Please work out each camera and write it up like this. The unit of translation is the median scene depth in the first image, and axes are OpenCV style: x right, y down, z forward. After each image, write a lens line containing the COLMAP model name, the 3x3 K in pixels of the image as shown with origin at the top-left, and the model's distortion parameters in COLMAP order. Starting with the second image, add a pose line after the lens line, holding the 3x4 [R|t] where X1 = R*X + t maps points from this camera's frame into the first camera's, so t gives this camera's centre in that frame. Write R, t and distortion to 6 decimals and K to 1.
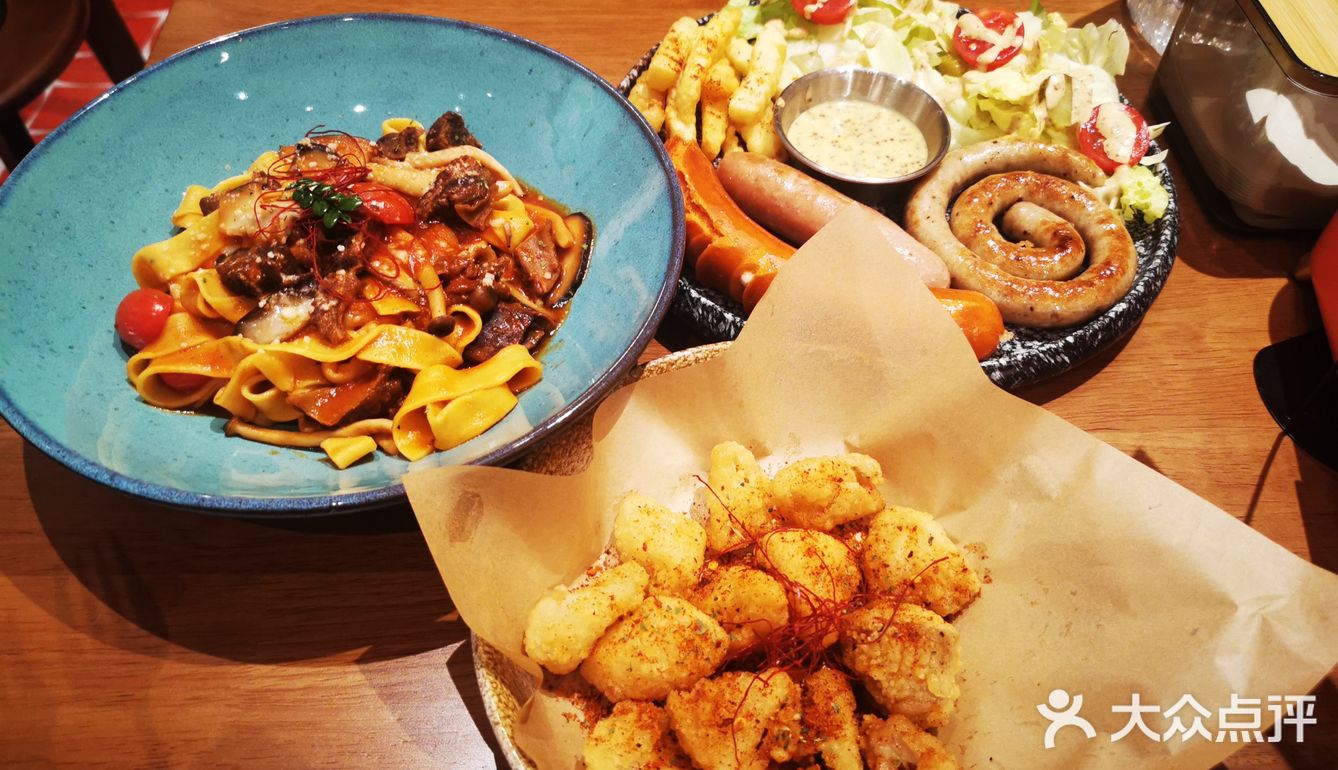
lens RADIAL K [[997.4, 0, 680.7], [0, 997.4, 389.9], [0, 0, 1]] dist [0.005363, -0.014563]
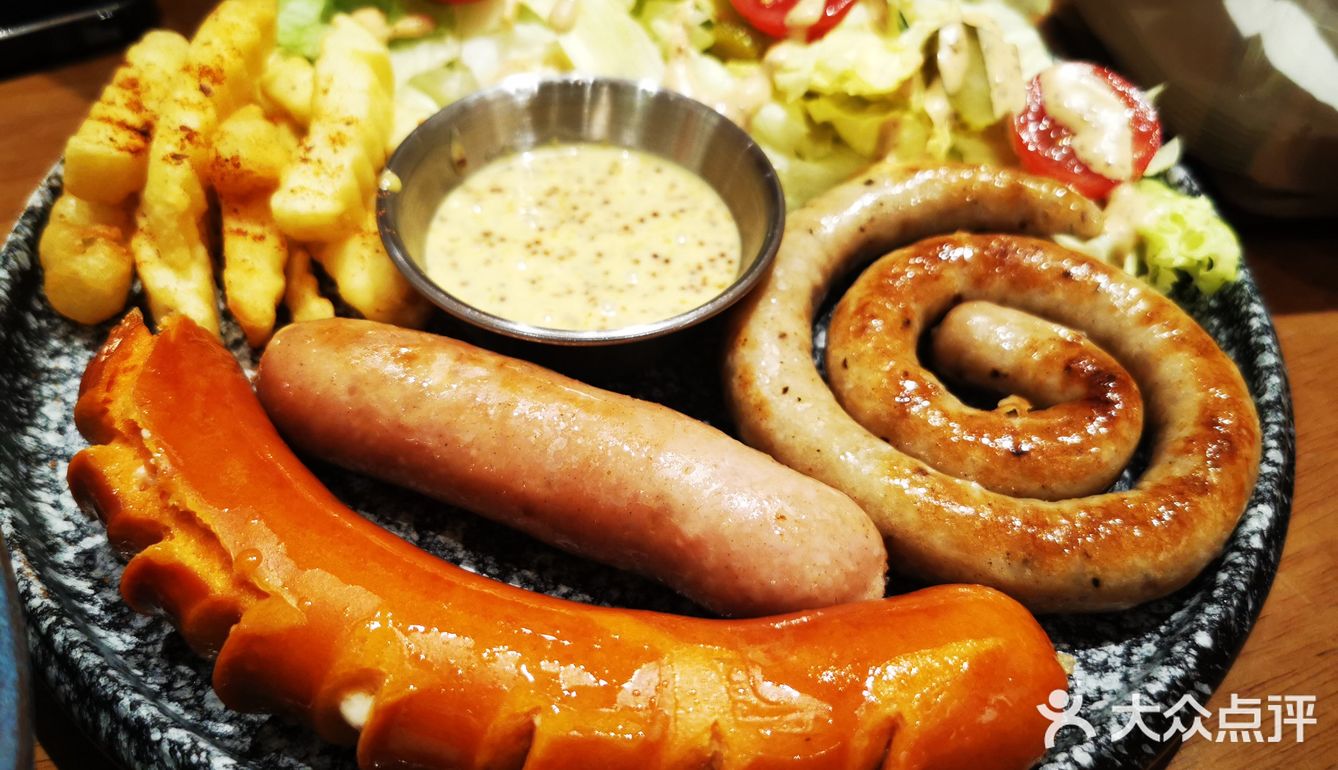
lens RADIAL K [[997.4, 0, 663.9], [0, 997.4, 379.2], [0, 0, 1]] dist [0.005363, -0.014563]
pose [[0.956025, -0.216976, 0.197328, 0.109250], [0.224992, 0.974178, -0.018876, -0.169141], [-0.188137, 0.062443, 0.980156, 0.557277]]
